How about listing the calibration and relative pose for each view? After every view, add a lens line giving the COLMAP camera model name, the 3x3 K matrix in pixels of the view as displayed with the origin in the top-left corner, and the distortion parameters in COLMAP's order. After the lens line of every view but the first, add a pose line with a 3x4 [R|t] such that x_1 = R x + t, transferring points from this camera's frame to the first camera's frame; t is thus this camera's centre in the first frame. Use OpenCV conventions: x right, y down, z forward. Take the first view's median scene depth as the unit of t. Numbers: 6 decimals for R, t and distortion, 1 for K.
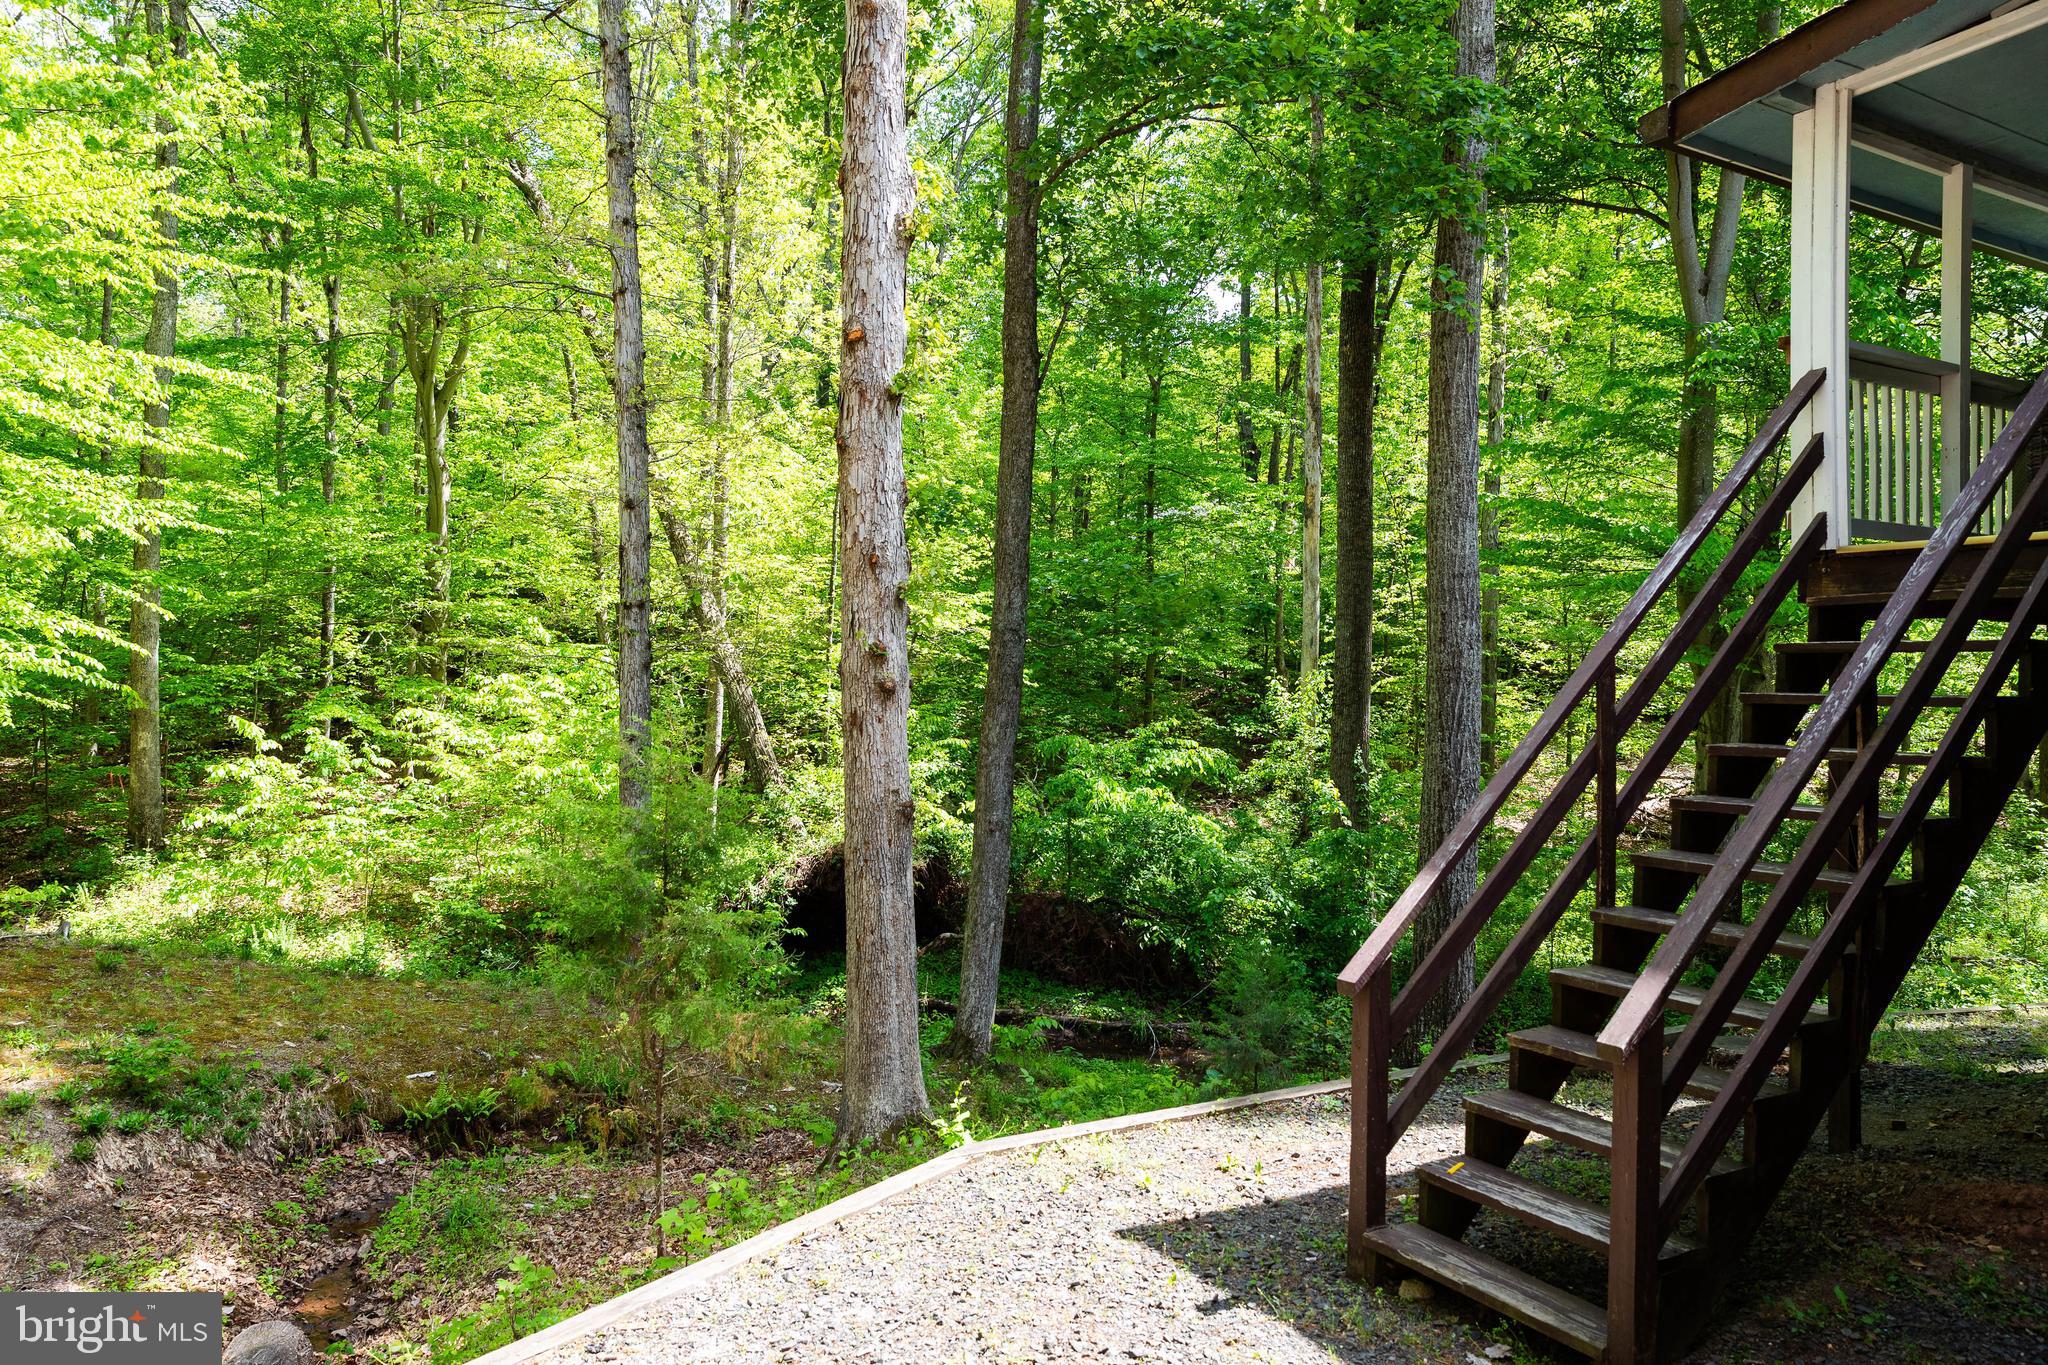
lens RADIAL K [[1409.5, 0, 1023.6], [0, 1409.5, 617.6], [0, 0, 1]] dist [0.012429, -0.002922]
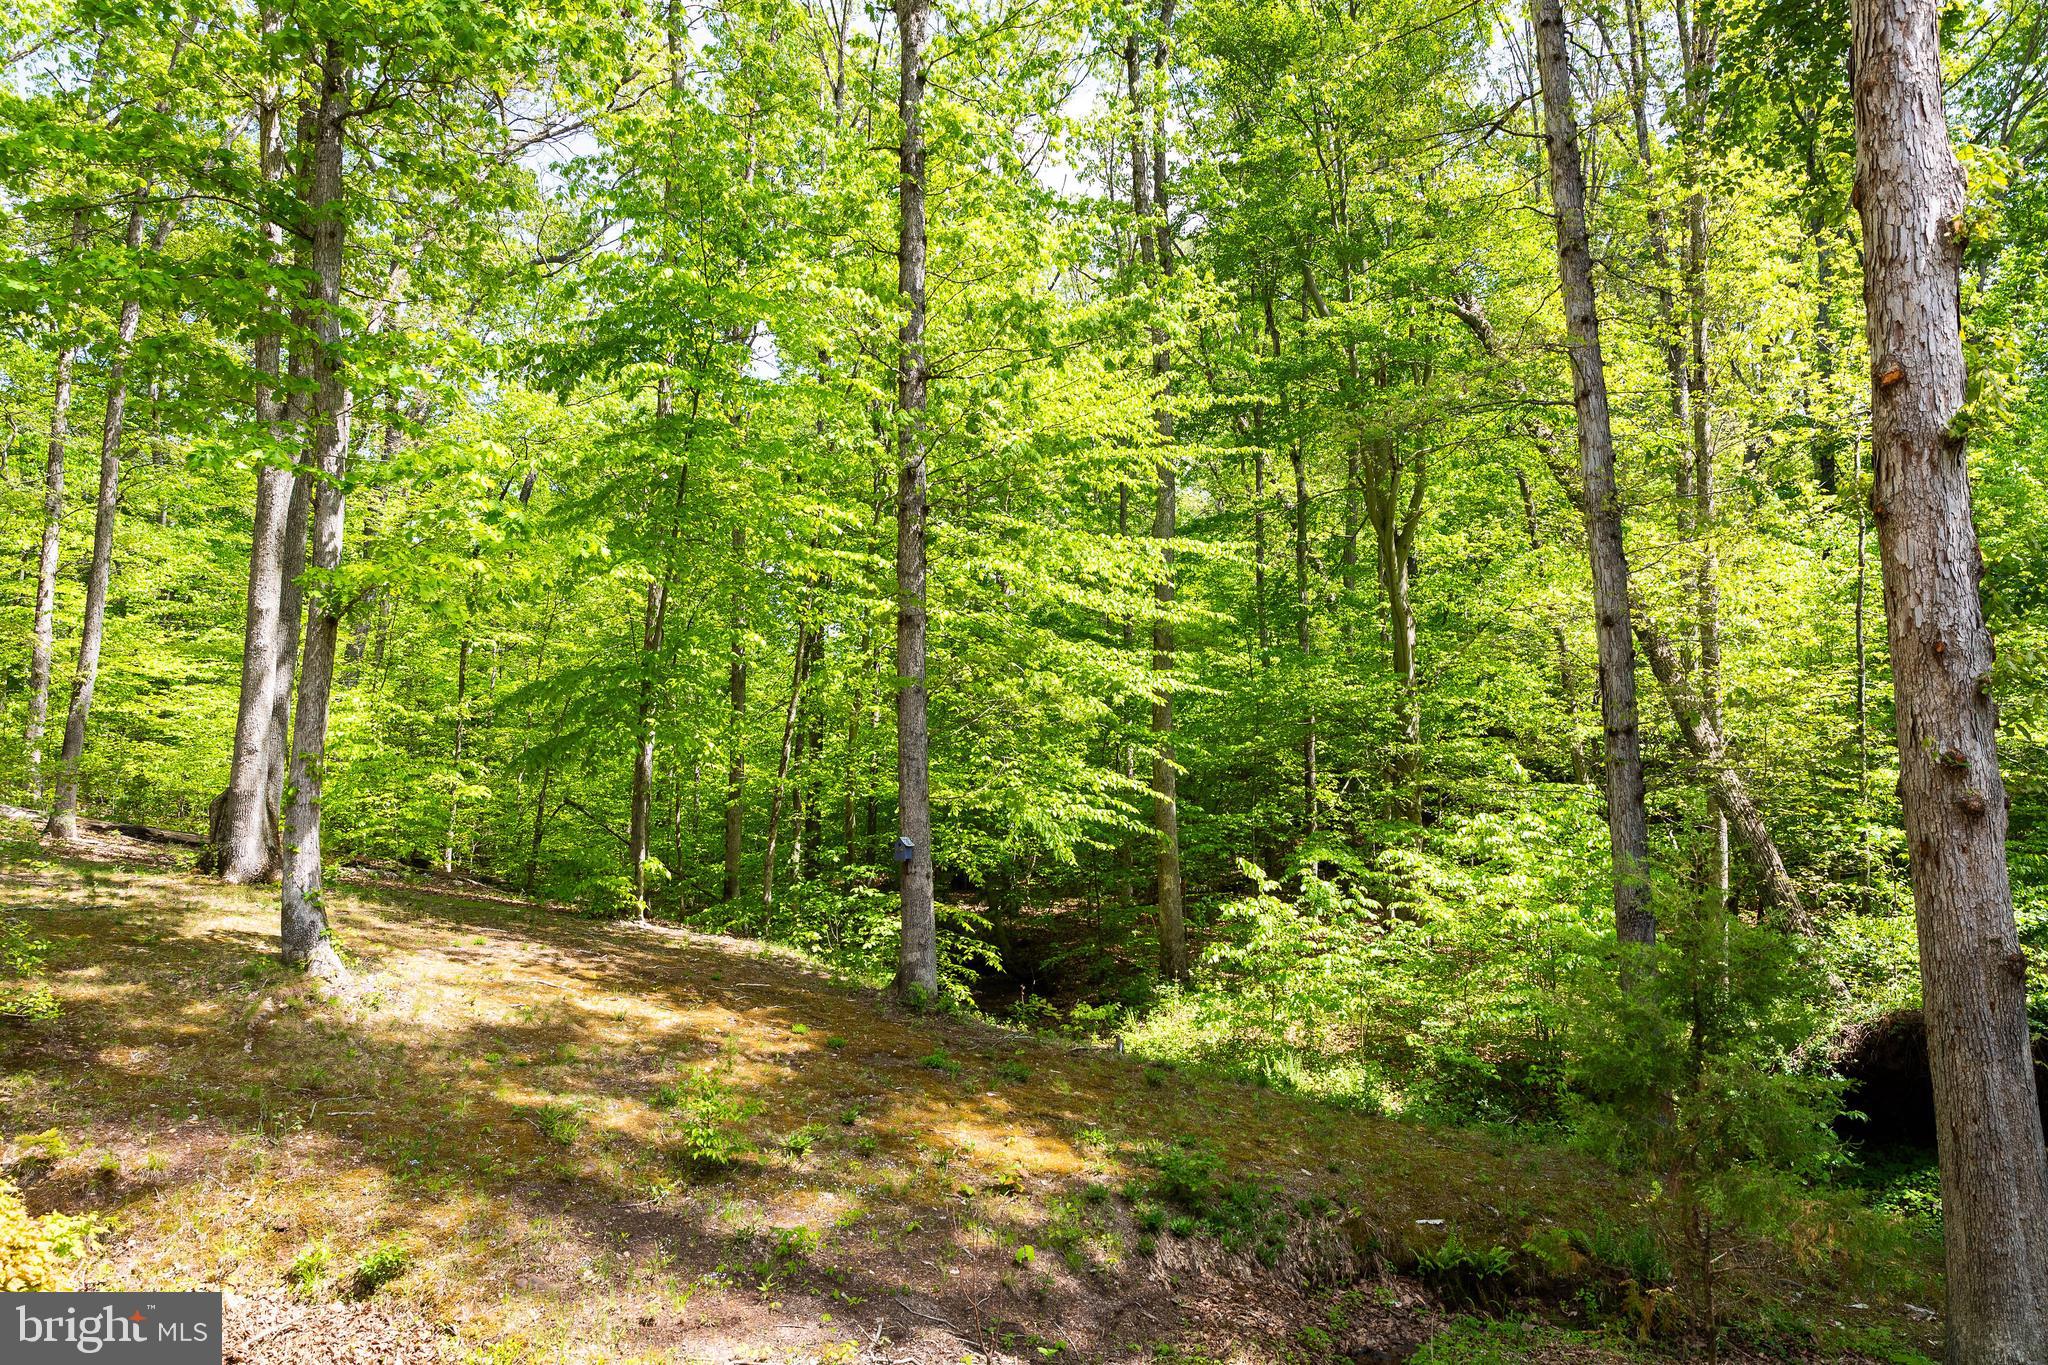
lens RADIAL K [[1438.7, 0, 1024.0], [0, 1438.7, 682.5], [0, 0, 1]] dist [0.002857, 0.001887]
pose [[0.796322, -0.077945, -0.599830, -0.017442], [0.042220, 0.996407, -0.073427, 0.009486], [0.603397, 0.033147, 0.796751, 0.016824]]
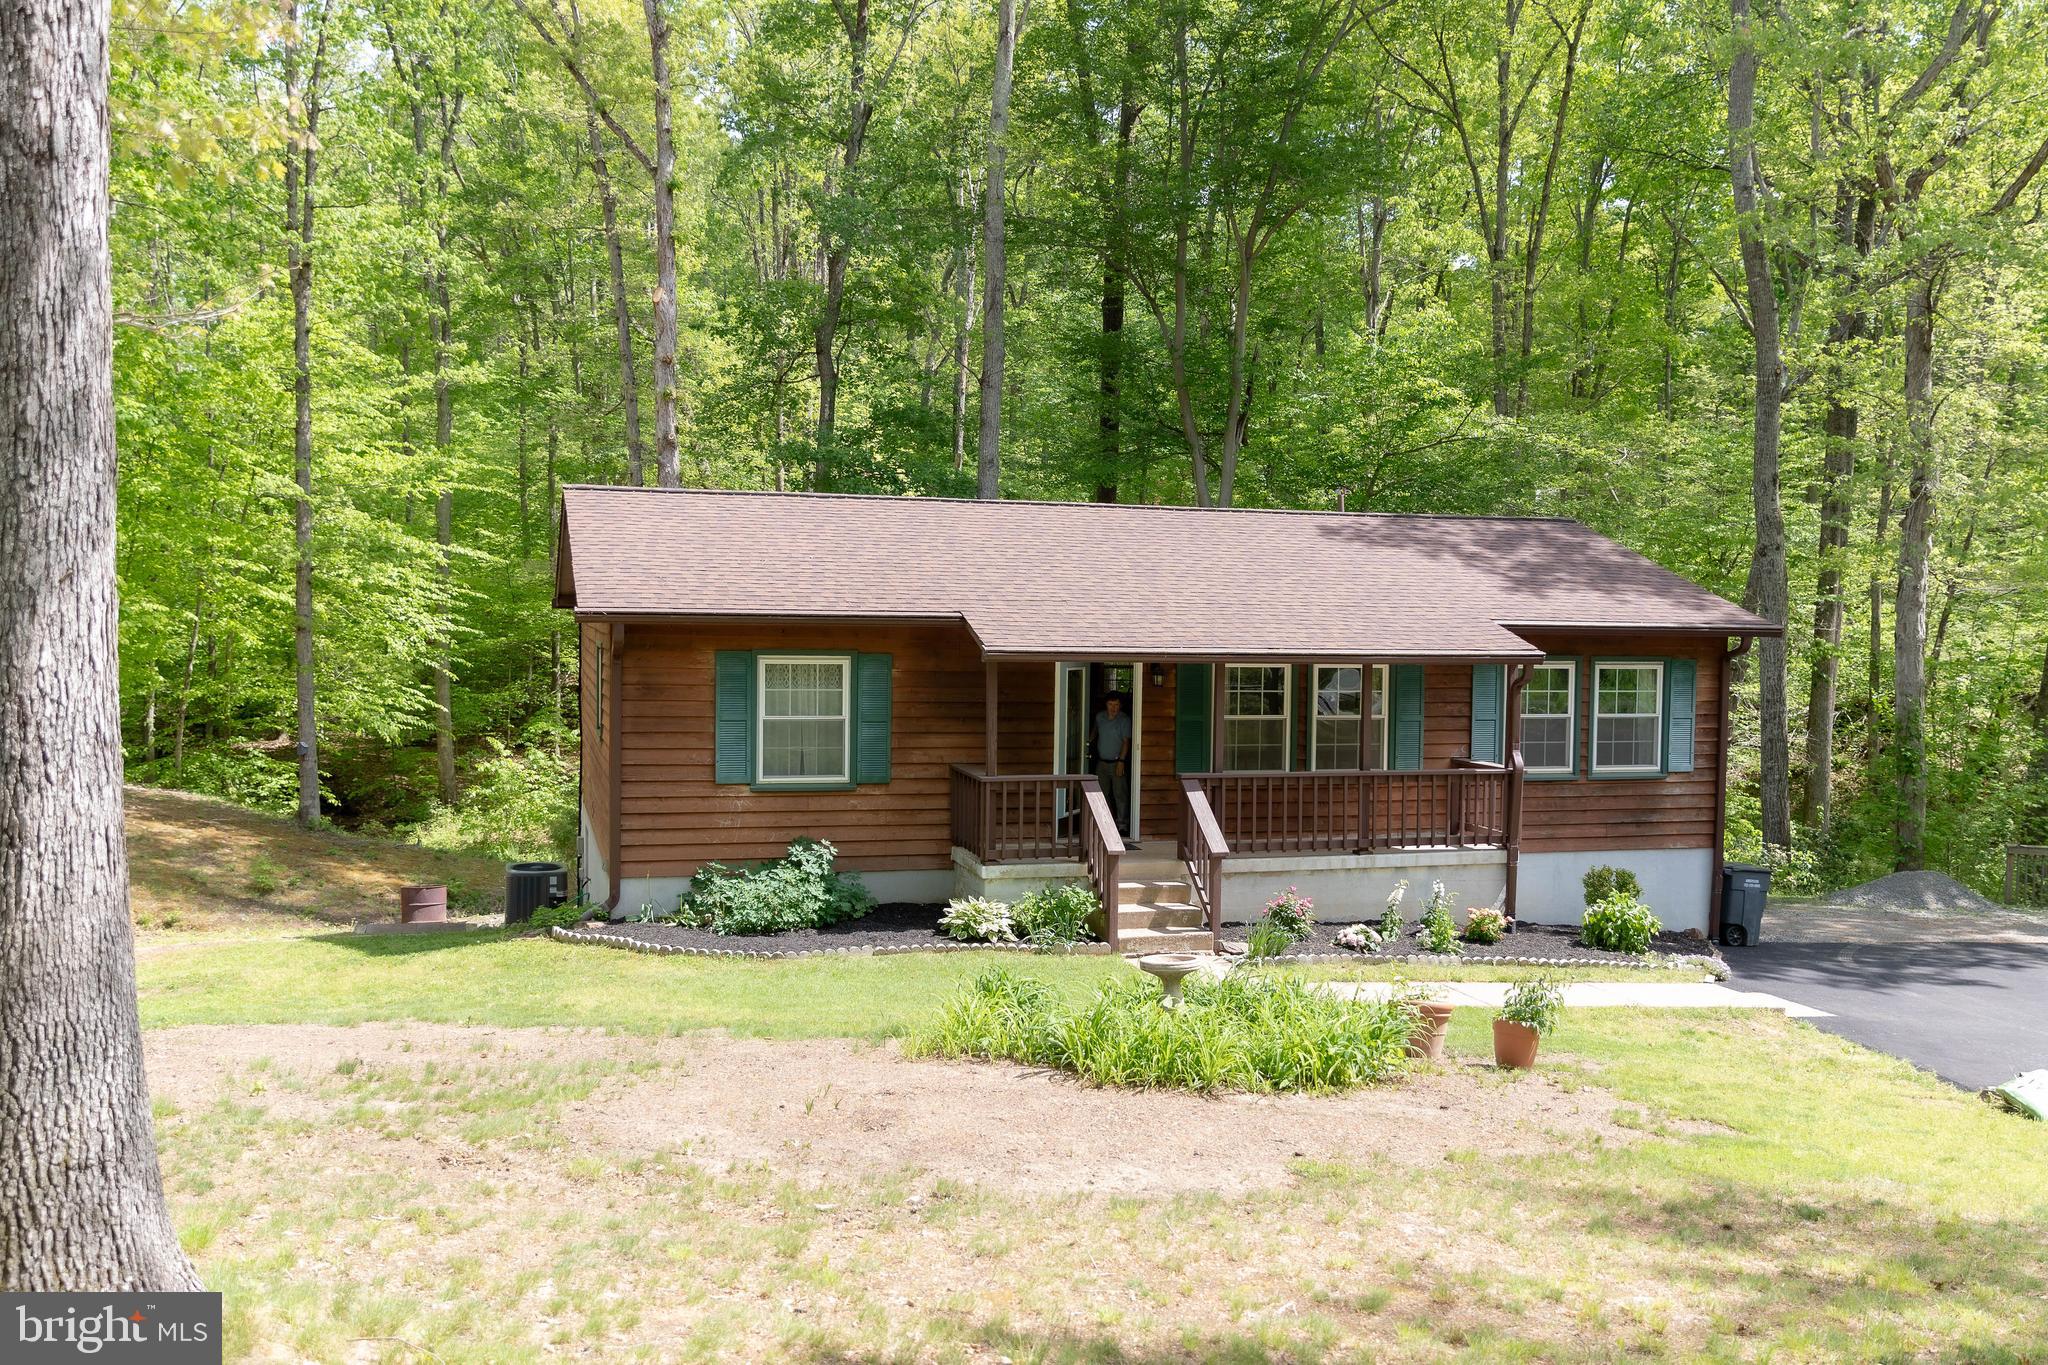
lens RADIAL K [[1637.0, 0, 1024.0], [0, 1637.0, 682.5], [0, 0, 1]] dist [-0.002050, -0.000557]
pose [[0.978086, 0.006777, -0.208090, 0.644433], [0.011102, 0.996351, 0.084629, -0.195873], [0.207904, -0.085085, 0.974442, -1.053559]]
